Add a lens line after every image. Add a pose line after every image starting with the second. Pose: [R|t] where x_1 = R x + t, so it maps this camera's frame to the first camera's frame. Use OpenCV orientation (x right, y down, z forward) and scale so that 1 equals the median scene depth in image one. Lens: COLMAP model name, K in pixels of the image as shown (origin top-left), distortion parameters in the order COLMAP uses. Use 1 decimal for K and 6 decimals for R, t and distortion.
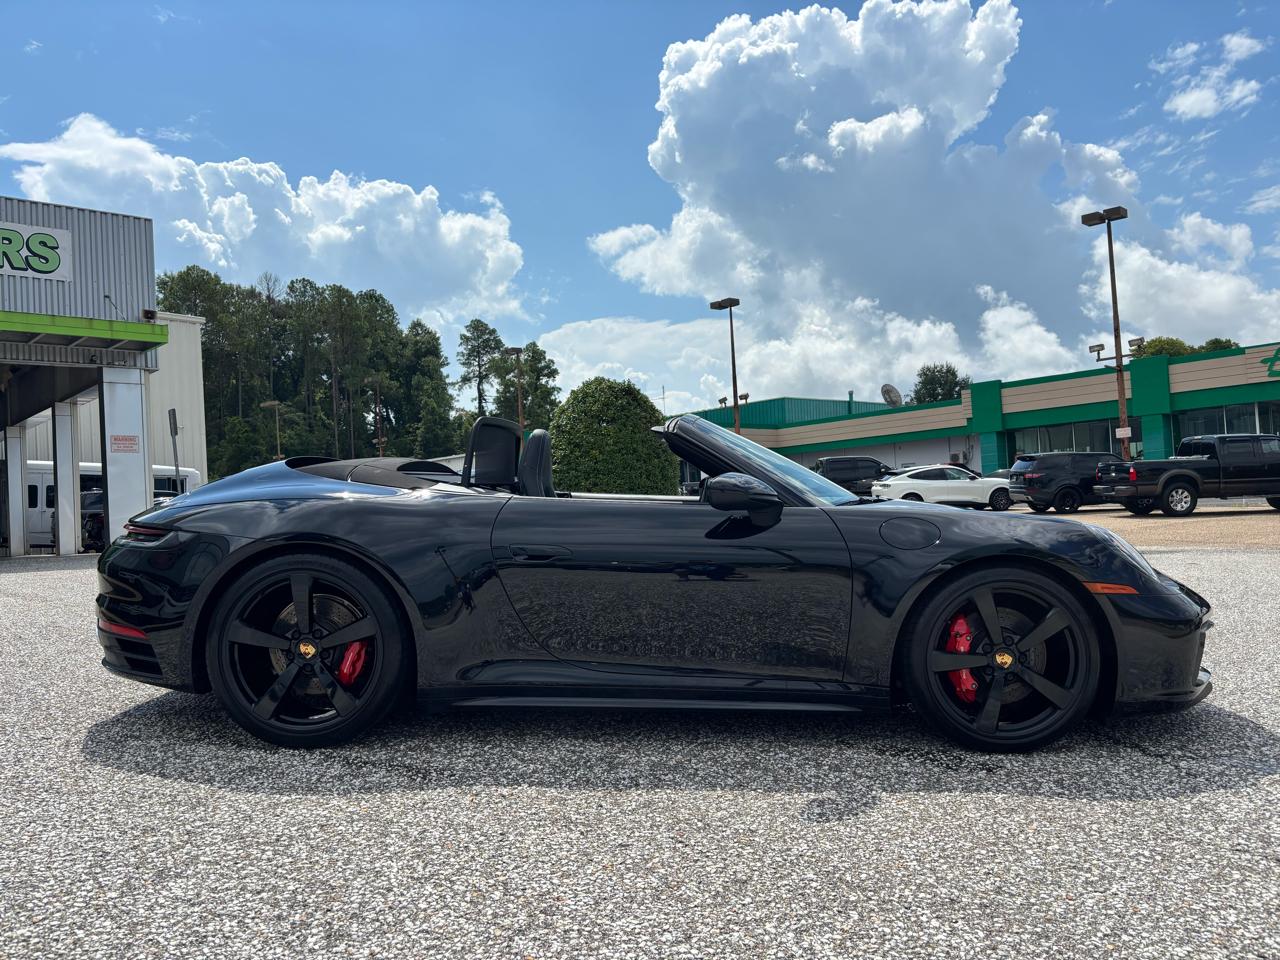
lens RADIAL K [[968.1, 0, 646.7], [0, 968.1, 488.9], [0, 0, 1]] dist [0.017942, -0.021093]
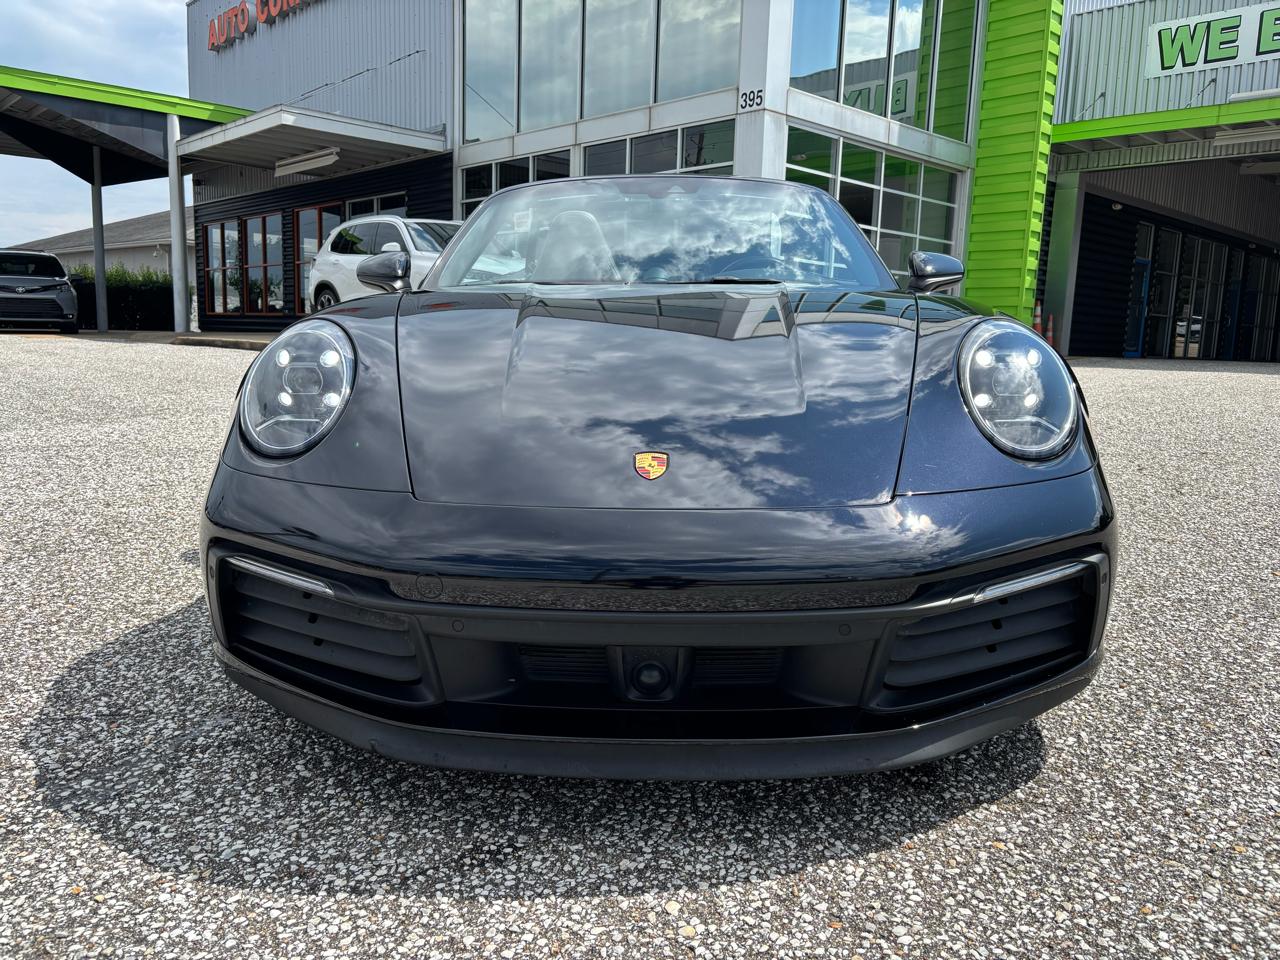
lens RADIAL K [[968.2, 0, 636.7], [0, 968.2, 482.5], [0, 0, 1]] dist [0.046015, -0.054562]
pose [[0.003330, 0.197426, -0.980312, 0.310045], [-0.005907, 0.980304, 0.197405, 0.004225], [0.999977, 0.005133, 0.004431, 0.358018]]
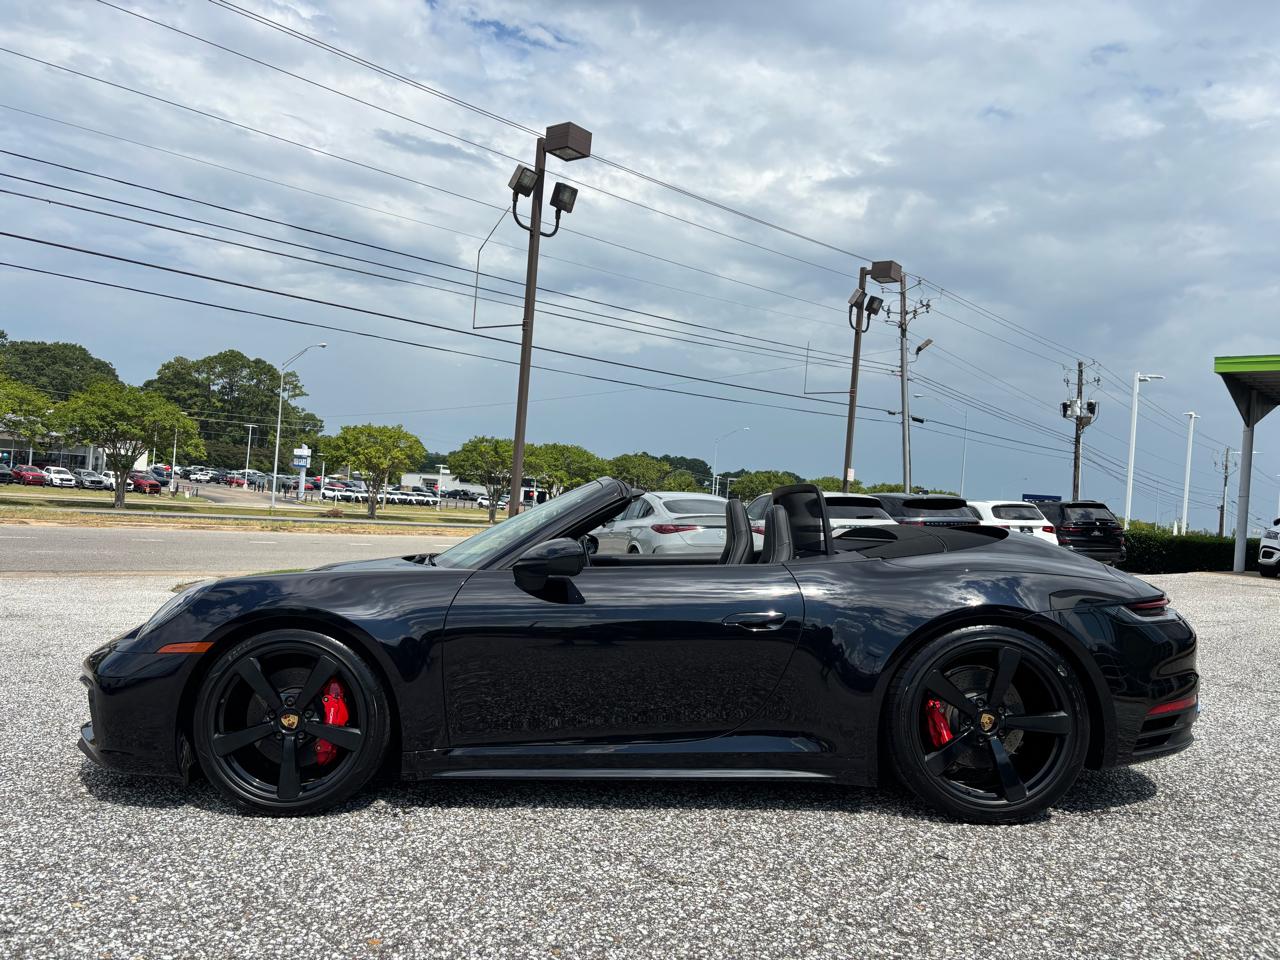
lens RADIAL K [[968.2, 0, 636.3], [0, 968.2, 487.0], [0, 0, 1]] dist [0.046015, -0.054562]
pose [[-0.998408, -0.021349, -0.052213, 0.023690], [-0.019689, 0.999290, -0.032111, -0.012597], [0.052862, -0.031031, -0.998120, 0.734966]]
